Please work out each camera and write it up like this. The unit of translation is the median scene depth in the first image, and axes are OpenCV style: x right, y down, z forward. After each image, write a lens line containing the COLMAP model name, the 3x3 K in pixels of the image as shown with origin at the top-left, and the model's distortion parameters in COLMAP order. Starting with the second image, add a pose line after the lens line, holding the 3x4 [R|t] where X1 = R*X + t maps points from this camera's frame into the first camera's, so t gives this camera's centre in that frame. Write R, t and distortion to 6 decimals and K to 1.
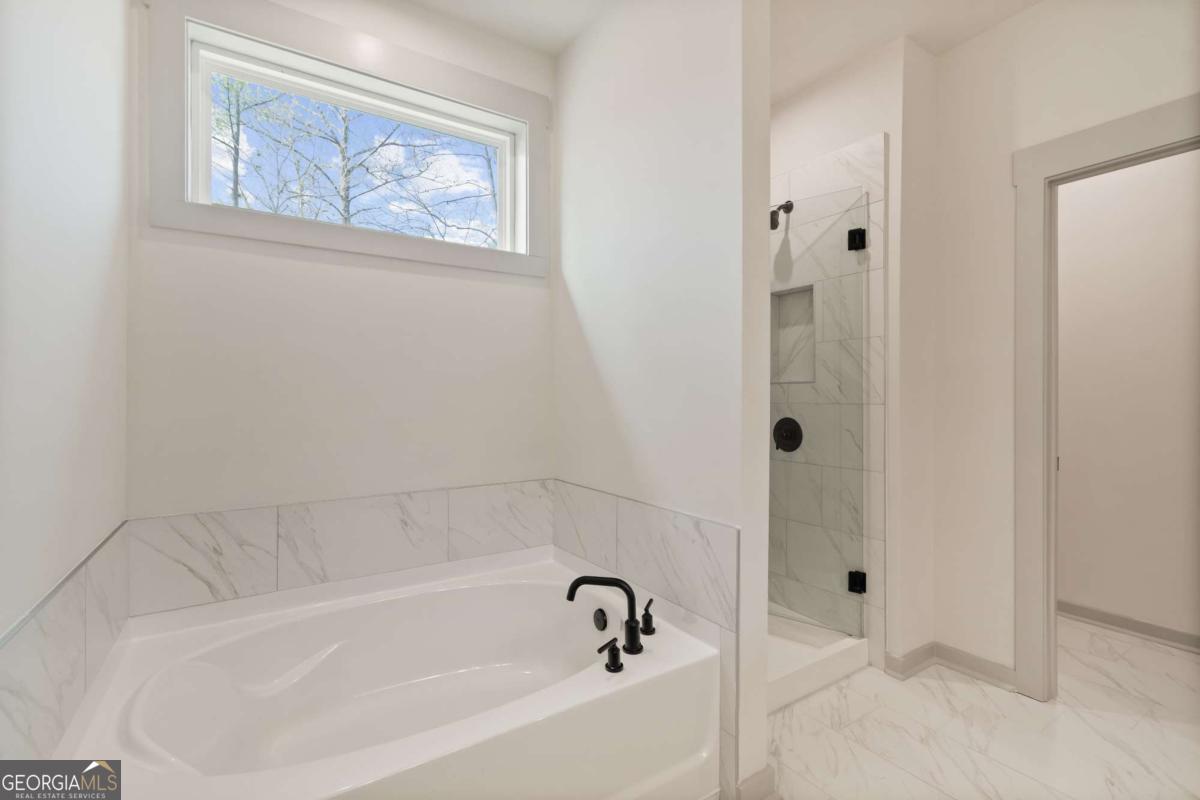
lens RADIAL K [[546.3, 0, 604.6], [0, 546.3, 399.1], [0, 0, 1]] dist [-0.004653, -0.001163]
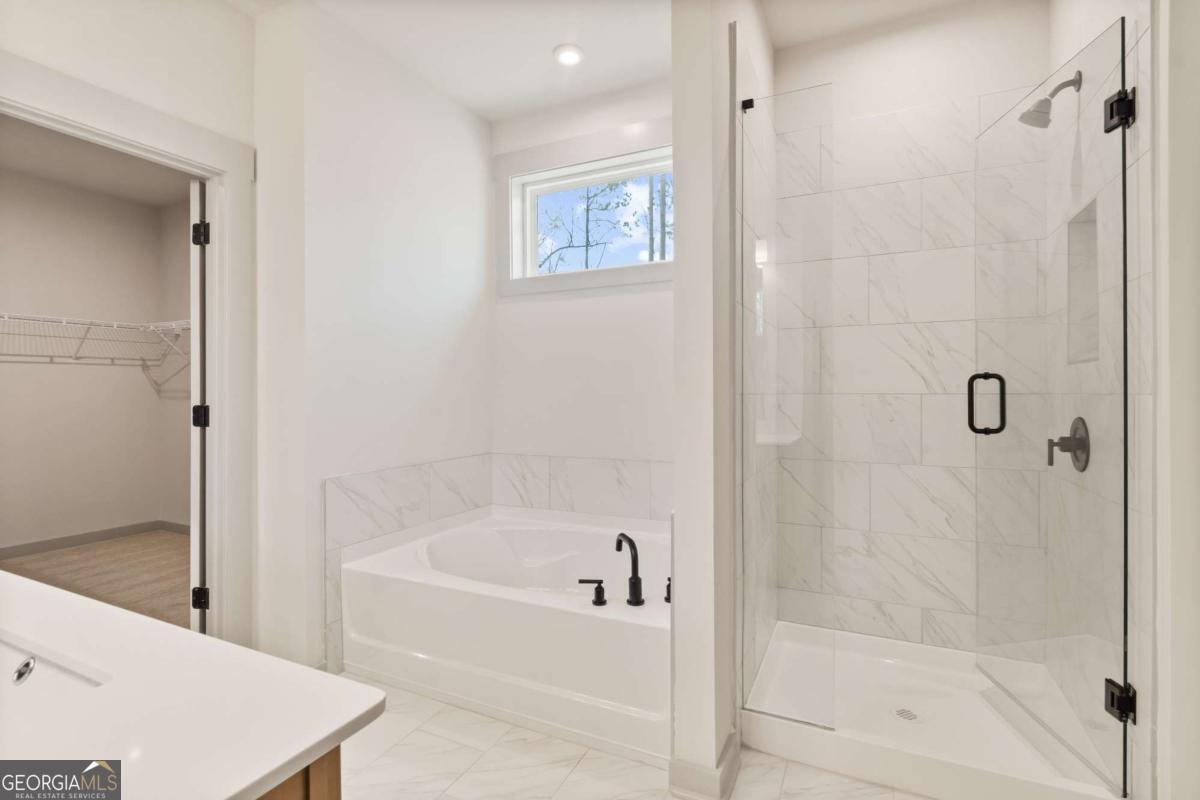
lens RADIAL K [[550.1, 0, 601.4], [0, 550.1, 395.2], [0, 0, 1]] dist [-0.001501, -0.000742]
pose [[0.517736, 0.000931, -0.855540, 0.832204], [-0.007620, 0.999965, -0.003523, 0.020290], [0.855506, 0.008344, 0.517725, 0.281819]]
